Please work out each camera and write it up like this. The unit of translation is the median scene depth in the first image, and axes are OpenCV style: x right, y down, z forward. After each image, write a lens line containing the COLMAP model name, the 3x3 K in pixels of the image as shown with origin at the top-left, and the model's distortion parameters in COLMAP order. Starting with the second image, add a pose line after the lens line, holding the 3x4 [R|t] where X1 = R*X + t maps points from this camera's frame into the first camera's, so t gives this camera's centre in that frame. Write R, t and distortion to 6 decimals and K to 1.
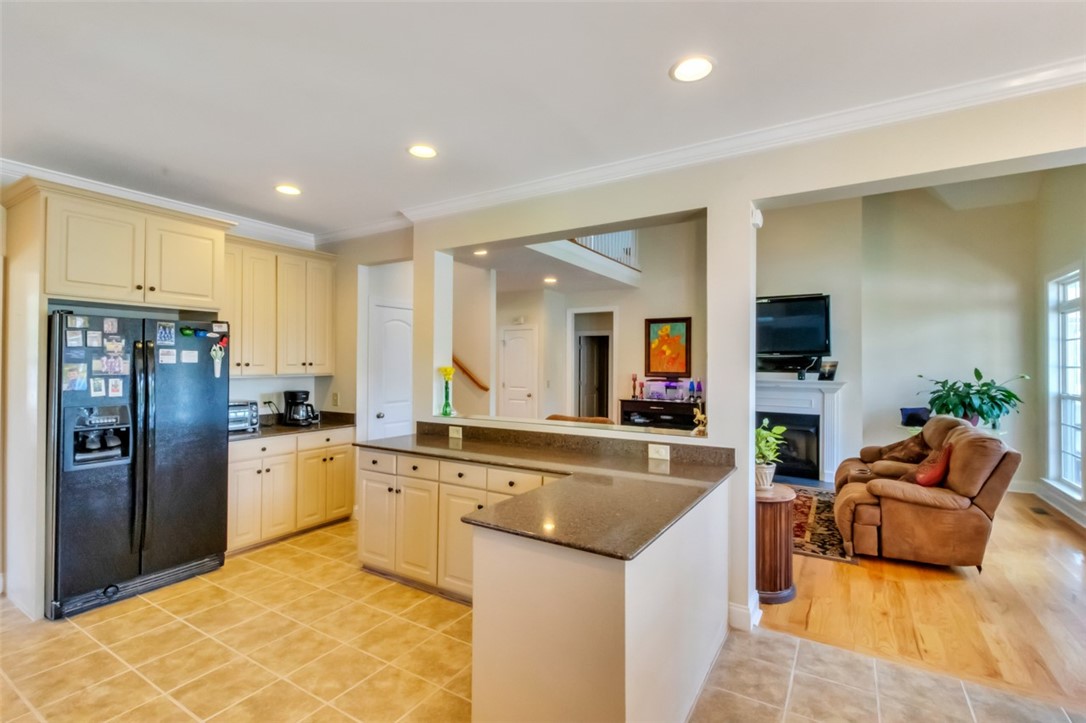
lens RADIAL K [[500.1, 0, 533.9], [0, 500.1, 357.2], [0, 0, 1]] dist [0.002172, 0.000400]
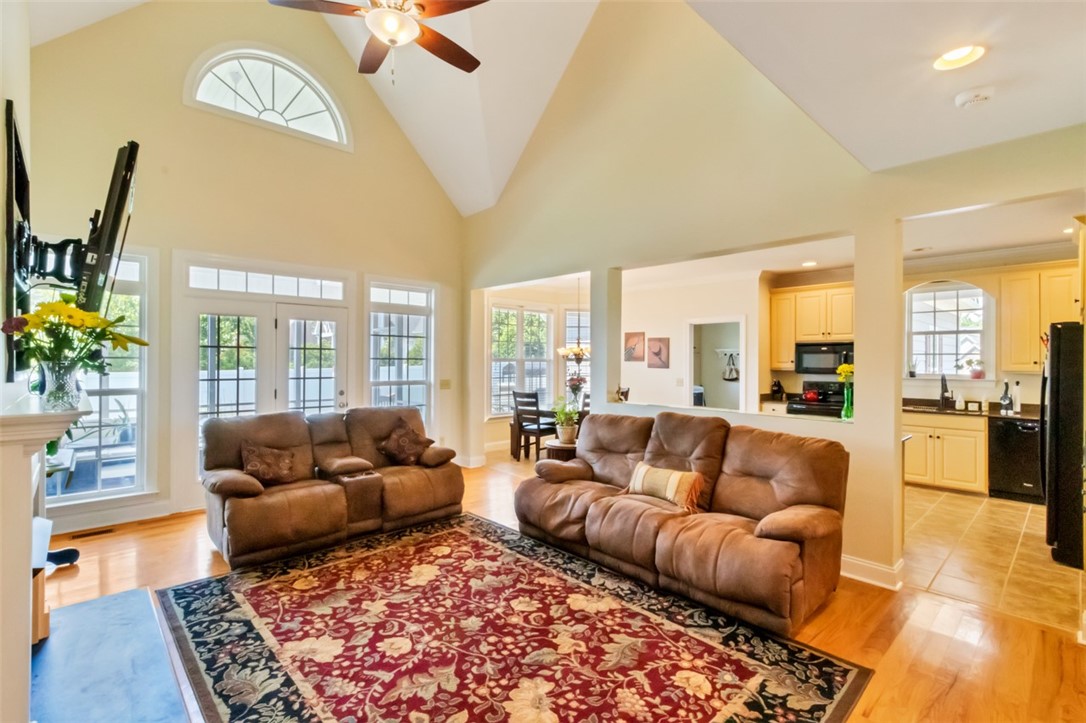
lens RADIAL K [[500.1, 0, 538.8], [0, 500.1, 360.4], [0, 0, 1]] dist [0.002172, 0.000400]
pose [[-0.966640, -0.012243, 0.255847, 0.111119], [-0.015077, 0.999845, -0.009117, 0.024246], [-0.255696, -0.012671, -0.966674, 1.719318]]
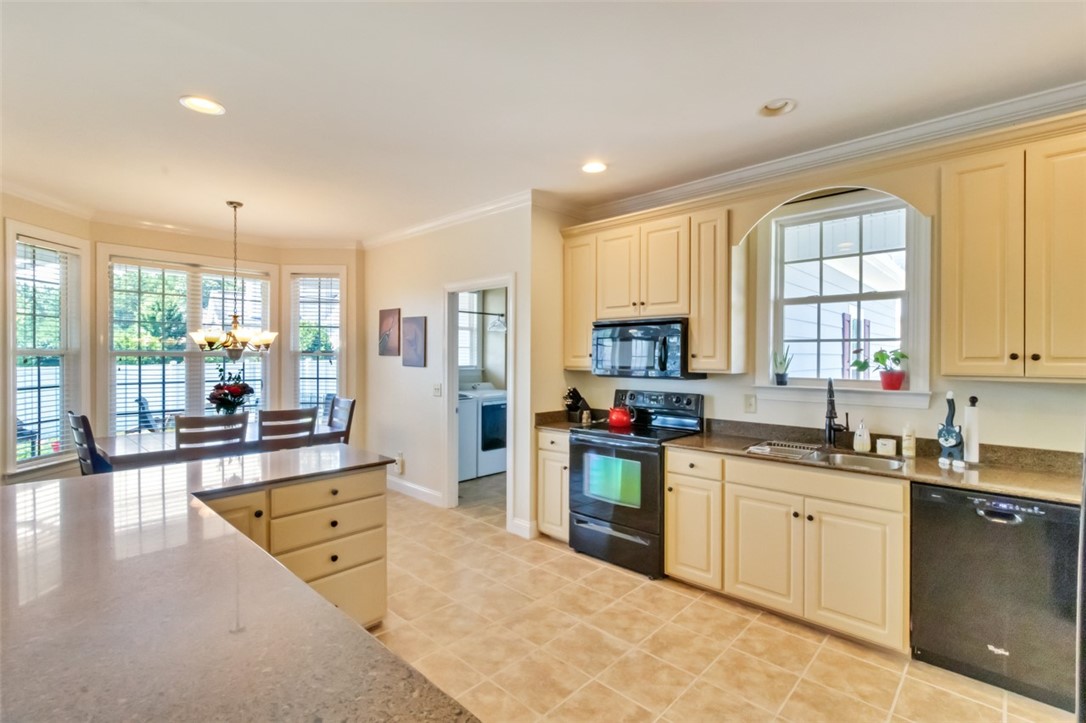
lens RADIAL K [[500.1, 0, 534.2], [0, 500.1, 361.1], [0, 0, 1]] dist [0.002172, 0.000400]
pose [[-0.980138, -0.014473, 0.197787, -0.310117], [-0.014396, 0.999895, 0.001829, 0.012627], [-0.197792, -0.001055, -0.980243, 0.928842]]
